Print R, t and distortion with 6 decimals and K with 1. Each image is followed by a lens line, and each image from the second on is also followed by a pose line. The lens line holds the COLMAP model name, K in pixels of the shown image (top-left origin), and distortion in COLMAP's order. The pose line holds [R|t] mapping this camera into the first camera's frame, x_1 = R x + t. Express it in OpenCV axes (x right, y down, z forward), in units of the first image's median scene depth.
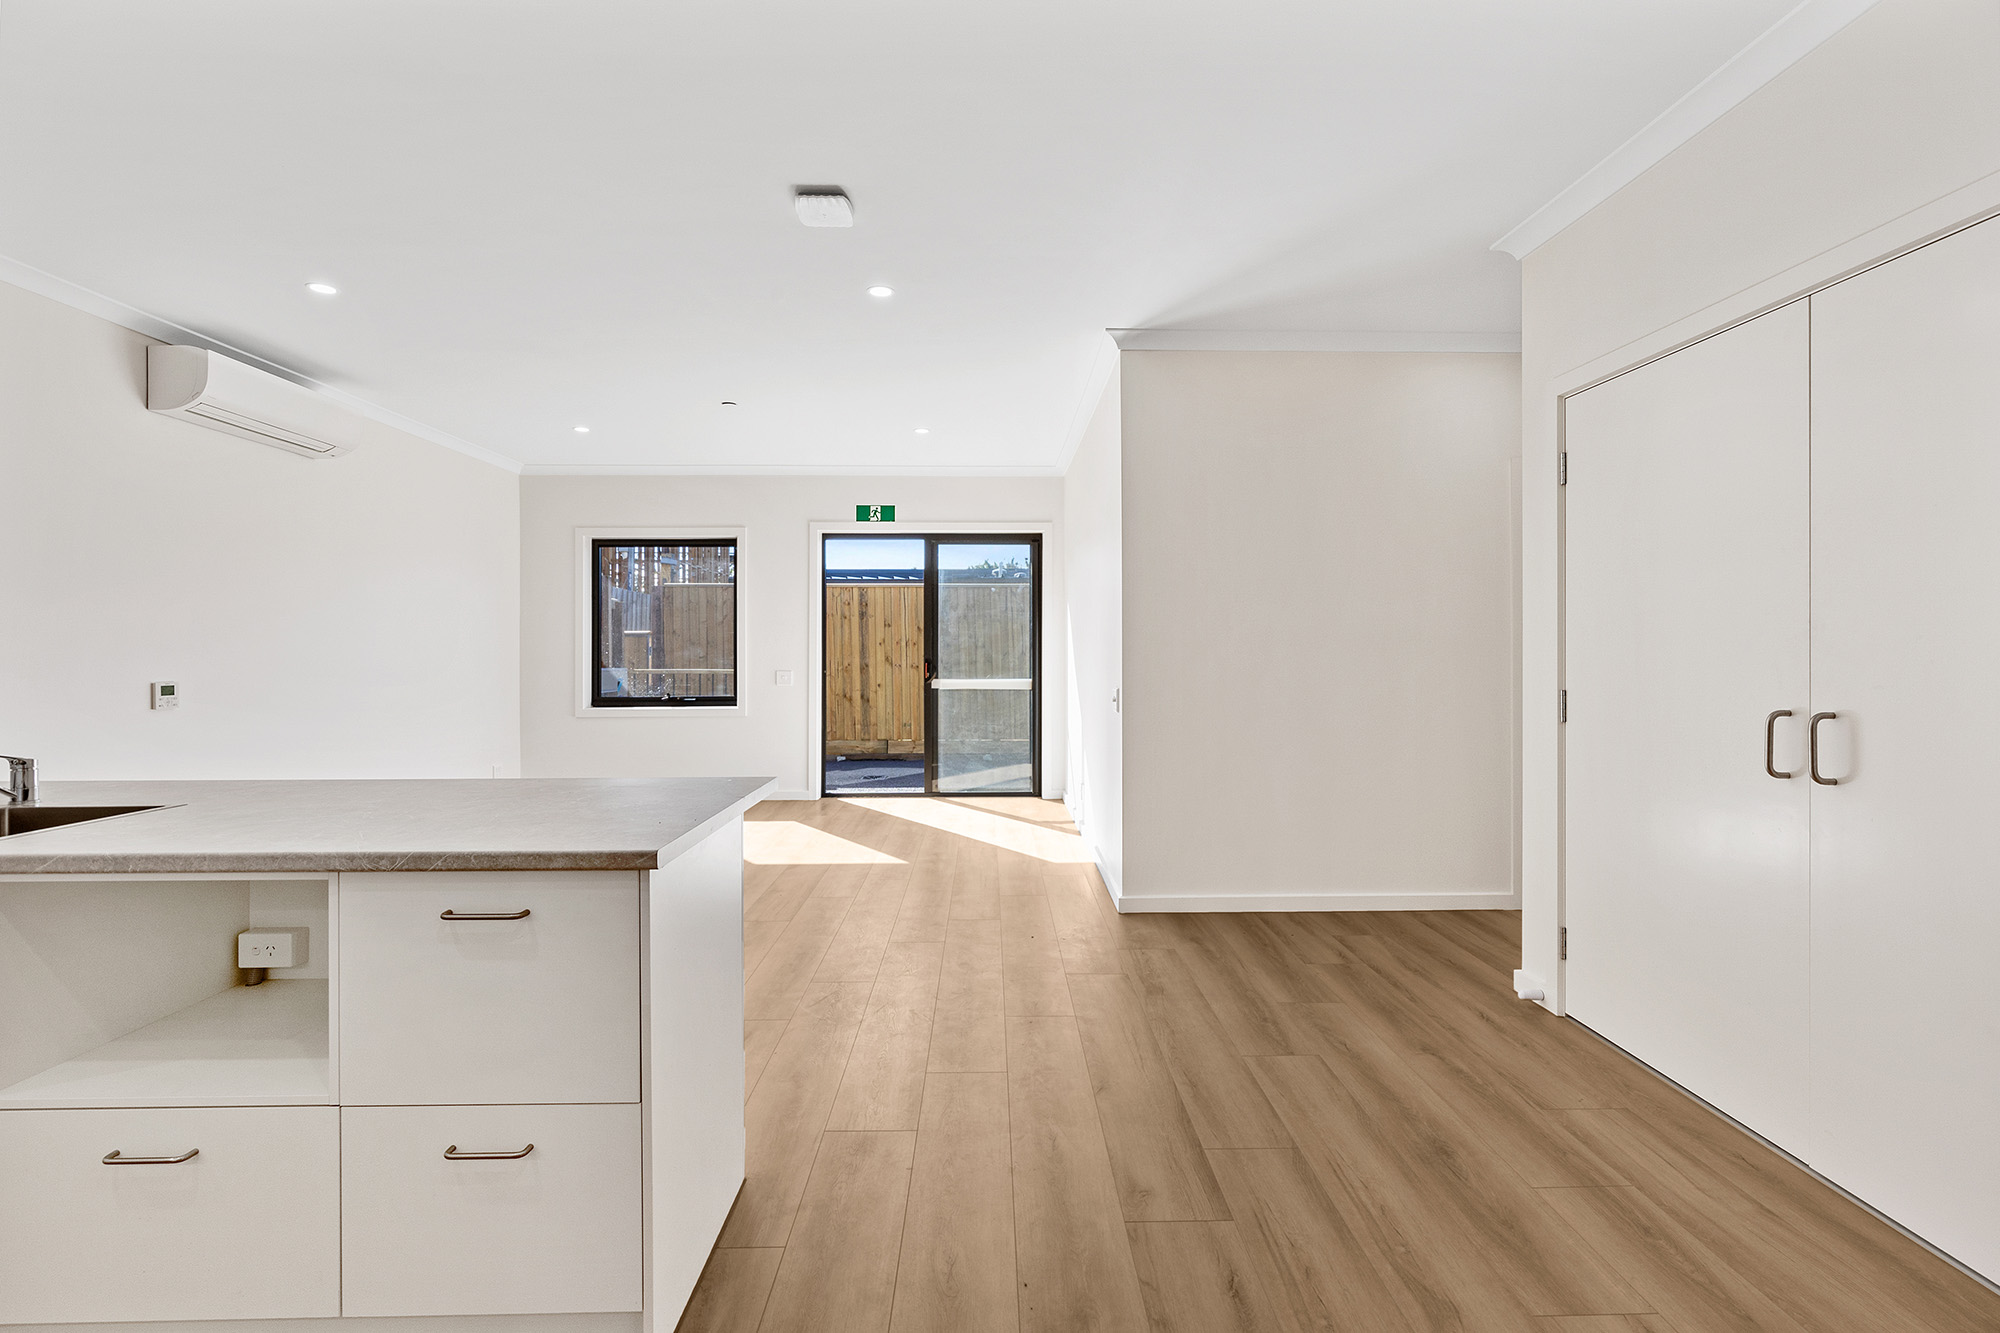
lens RADIAL K [[951.5, 0, 1011.6], [0, 951.5, 634.9], [0, 0, 1]] dist [0.002657, -0.001132]
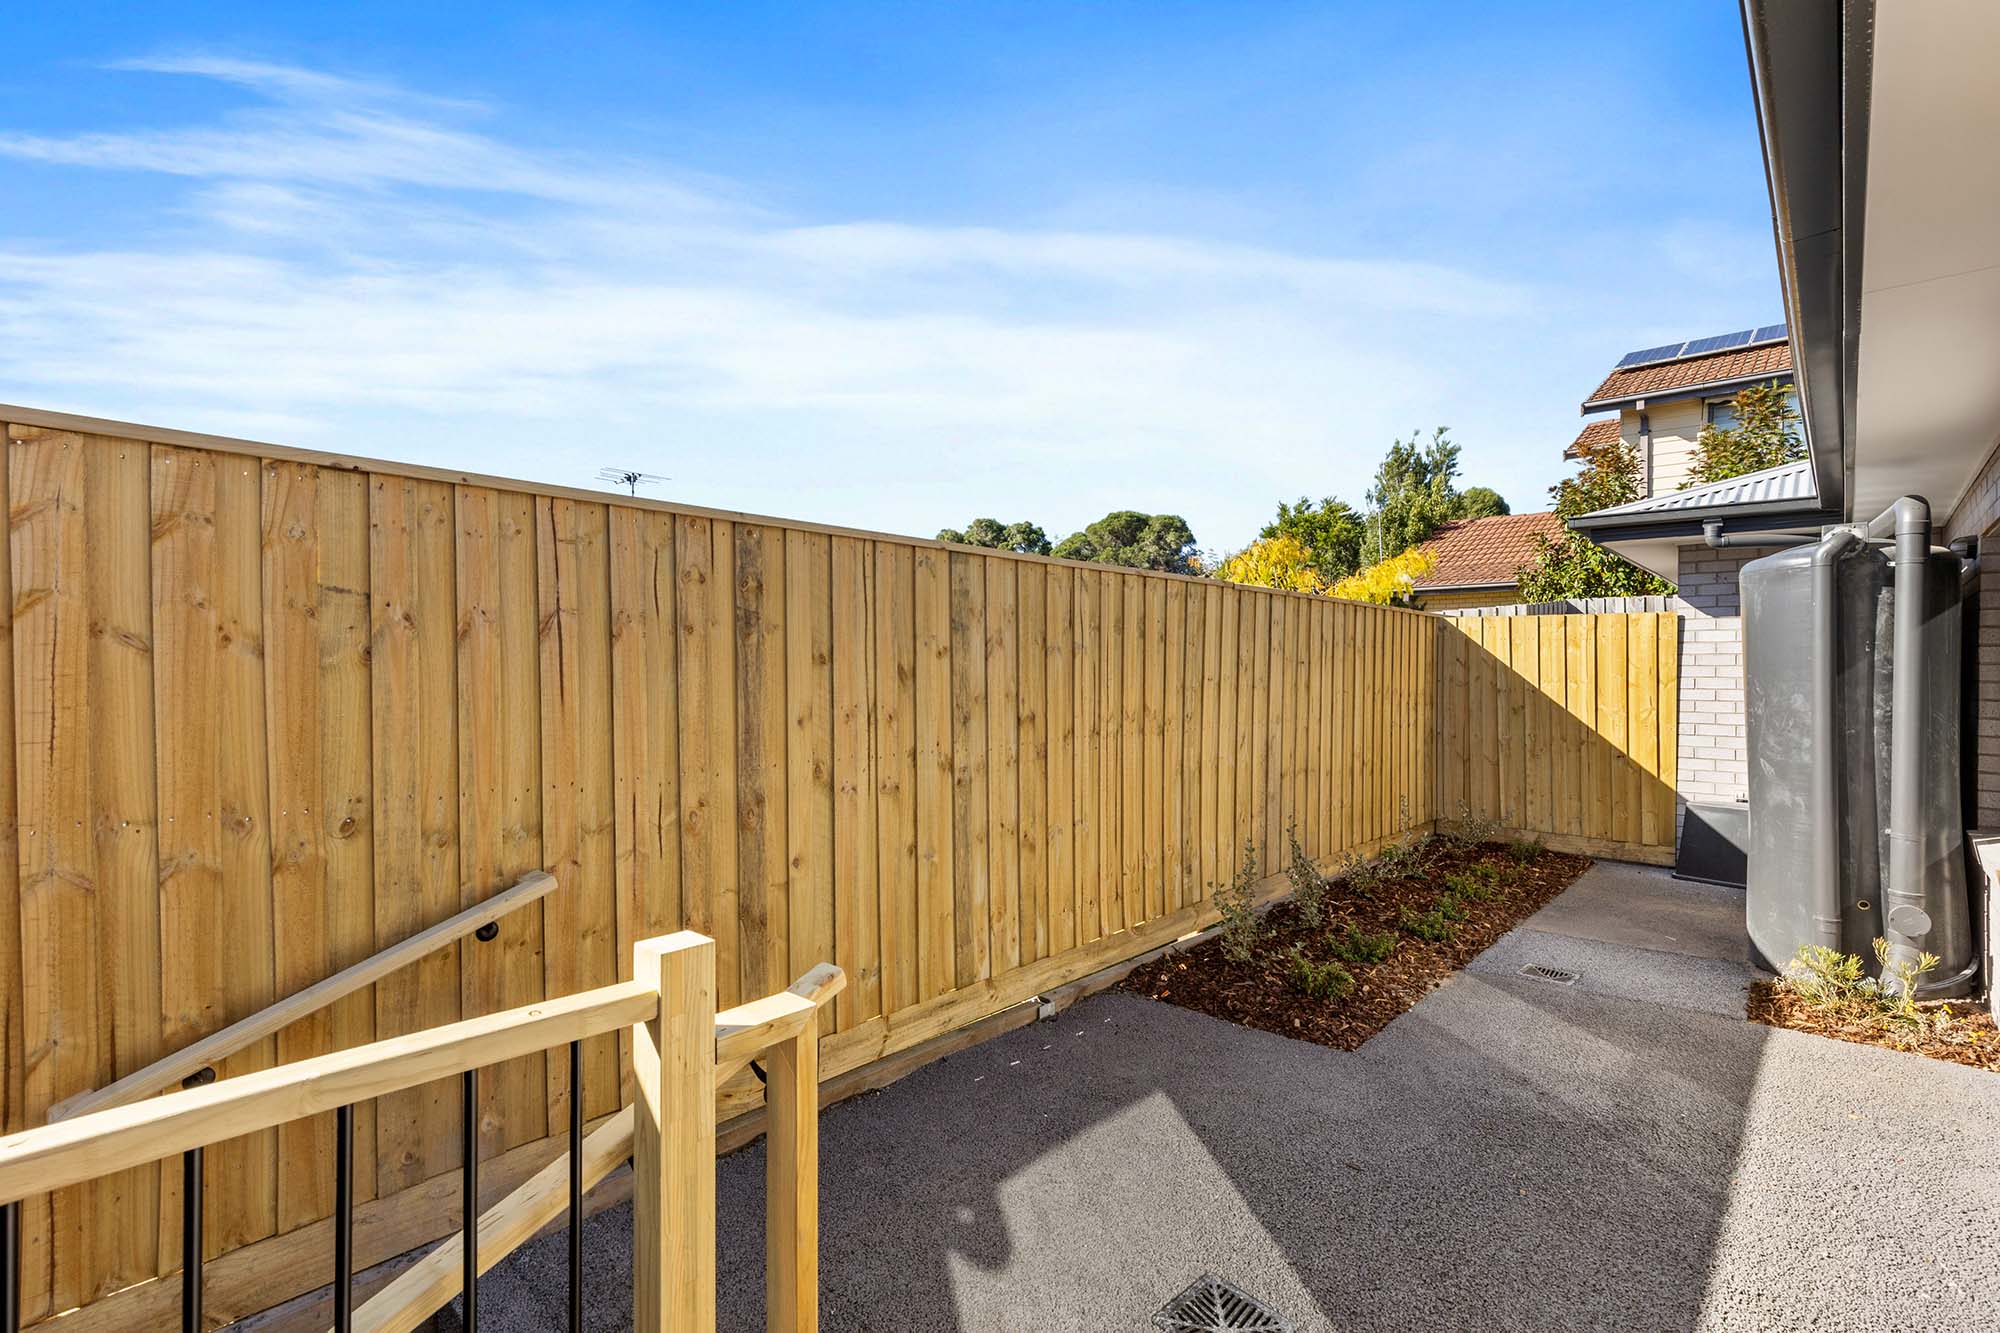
lens RADIAL K [[906.7, 0, 1026.7], [0, 906.7, 688.8], [0, 0, 1]] dist [0.011145, -0.001004]
pose [[0.712244, -0.009302, 0.701870, -0.414527], [-0.007517, 0.999754, 0.020878, -0.011287], [-0.701891, -0.020146, 0.711999, 1.080789]]
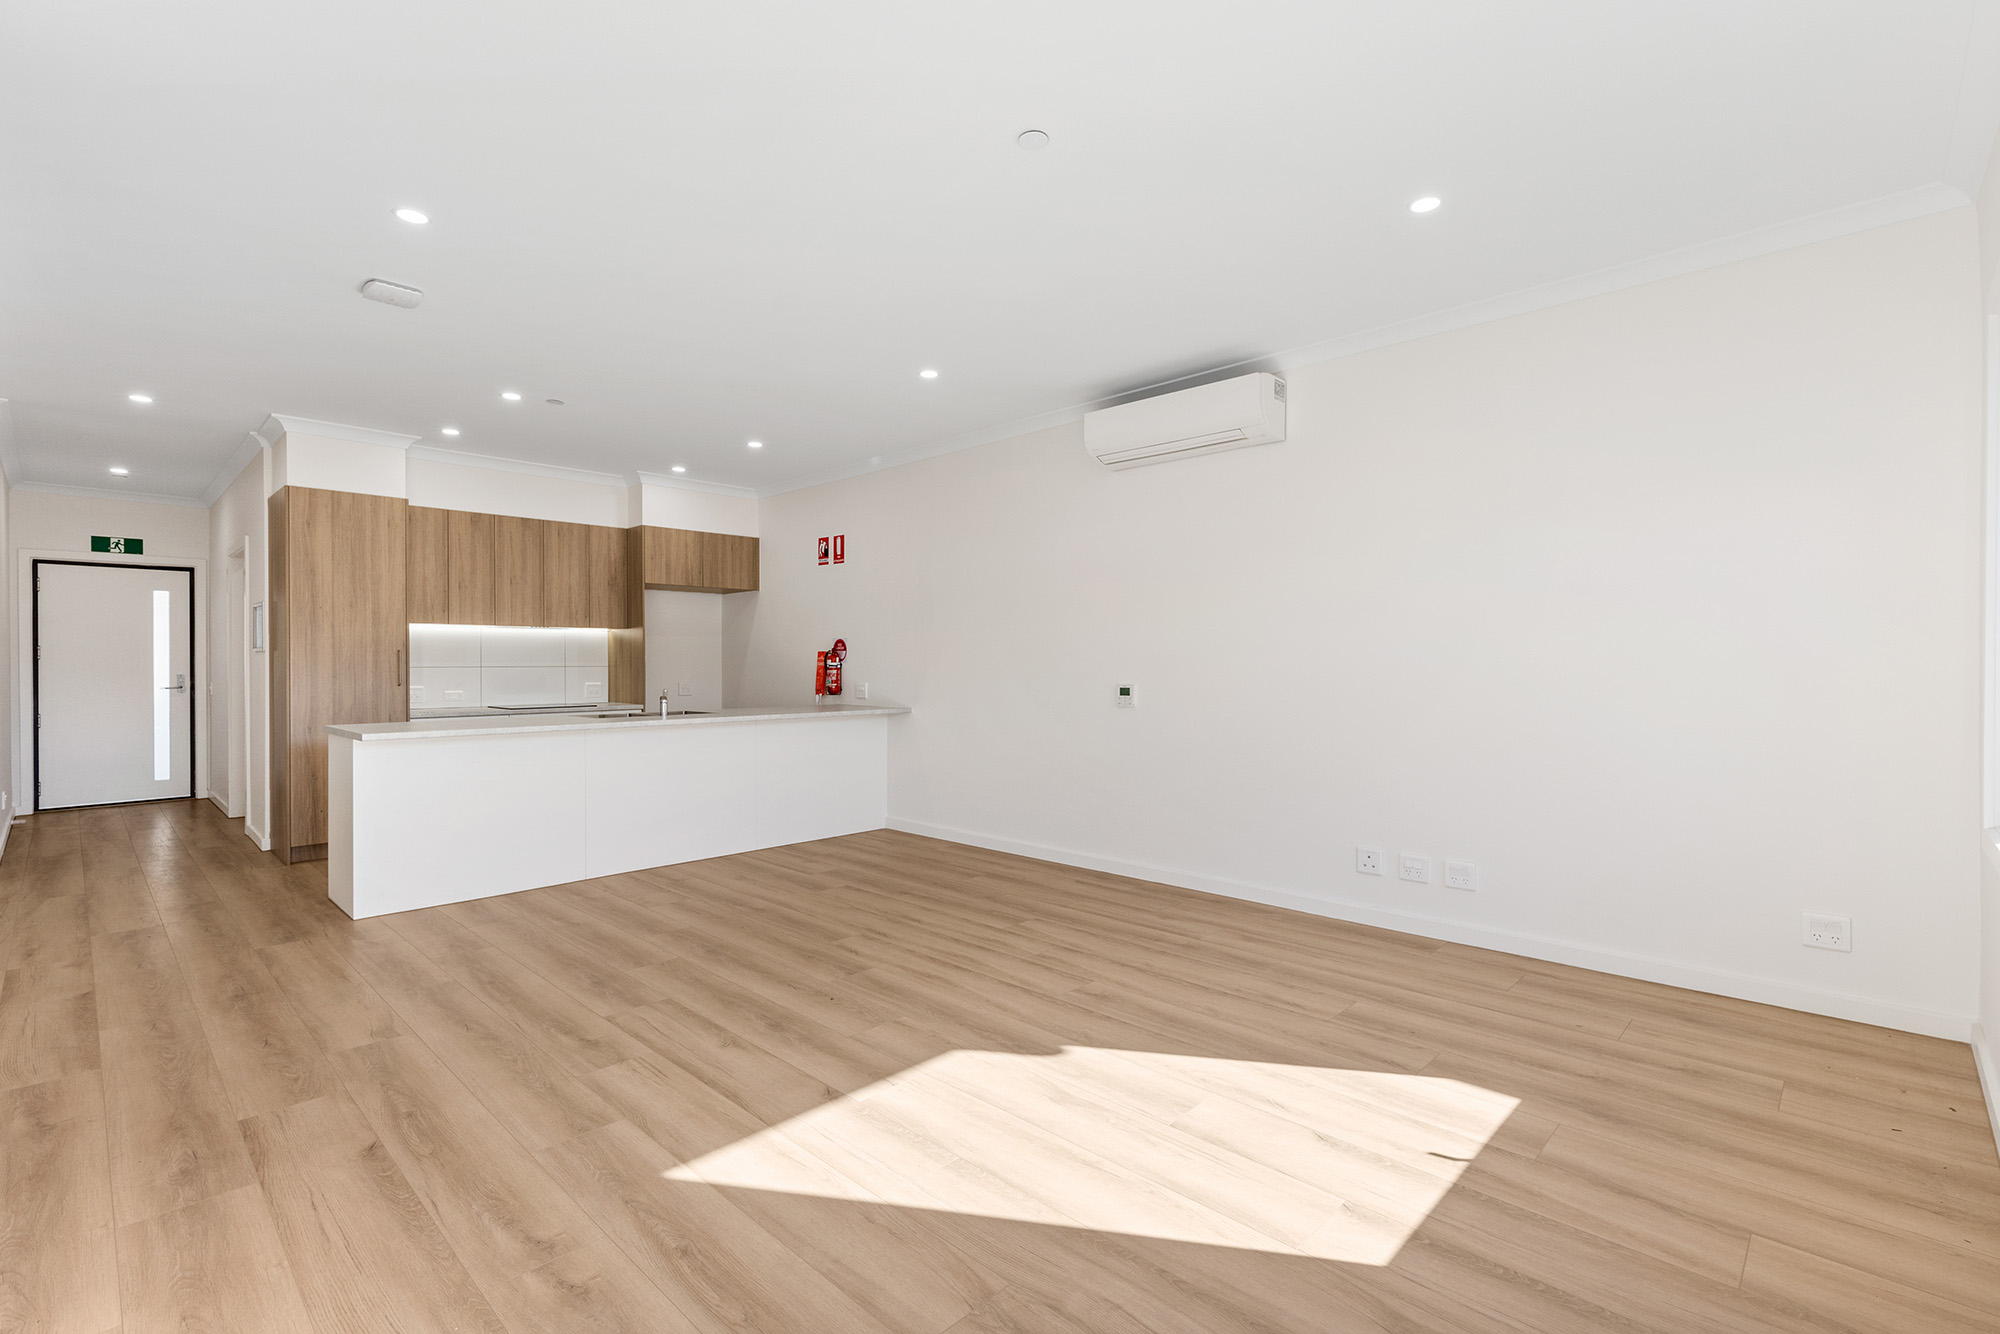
lens RADIAL K [[906.7, 0, 1005.1], [0, 906.7, 663.1], [0, 0, 1]] dist [0.011145, -0.001004]
pose [[-0.714732, 0.003219, -0.699391, 0.024658], [0.015081, 0.999828, -0.010811, 0.018304], [0.699236, -0.018275, -0.714657, 0.978256]]
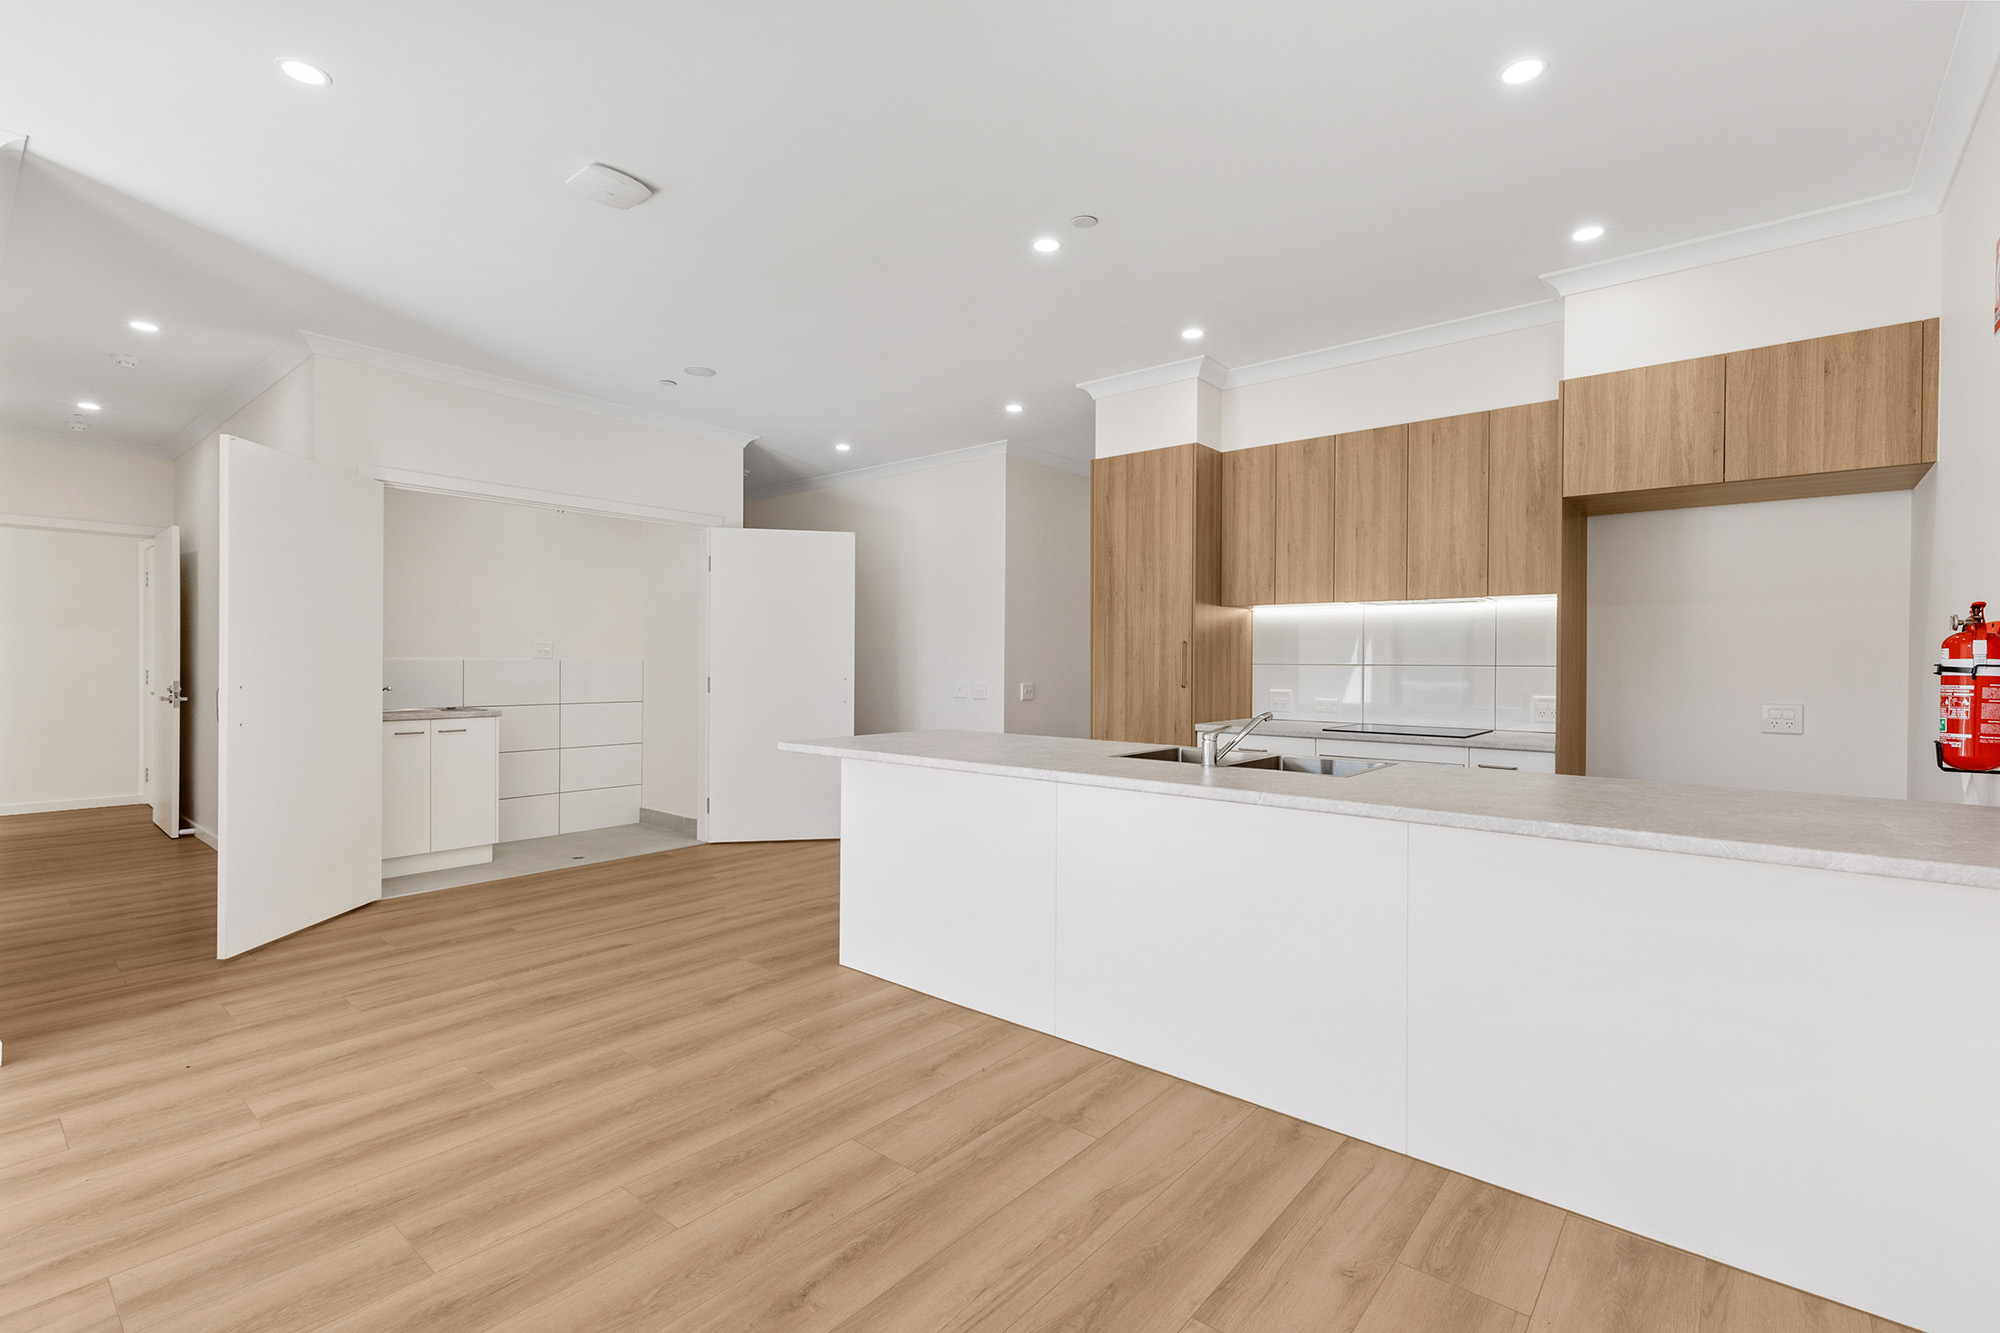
lens RADIAL K [[896.5, 0, 1006.0], [0, 896.5, 668.8], [0, 0, 1]] dist [0.007426, -0.001669]
pose [[-0.753714, -0.008379, 0.657149, -0.448892], [-0.014506, 0.999887, -0.003889, 0.013146], [-0.657043, -0.012464, -0.753750, 0.585043]]
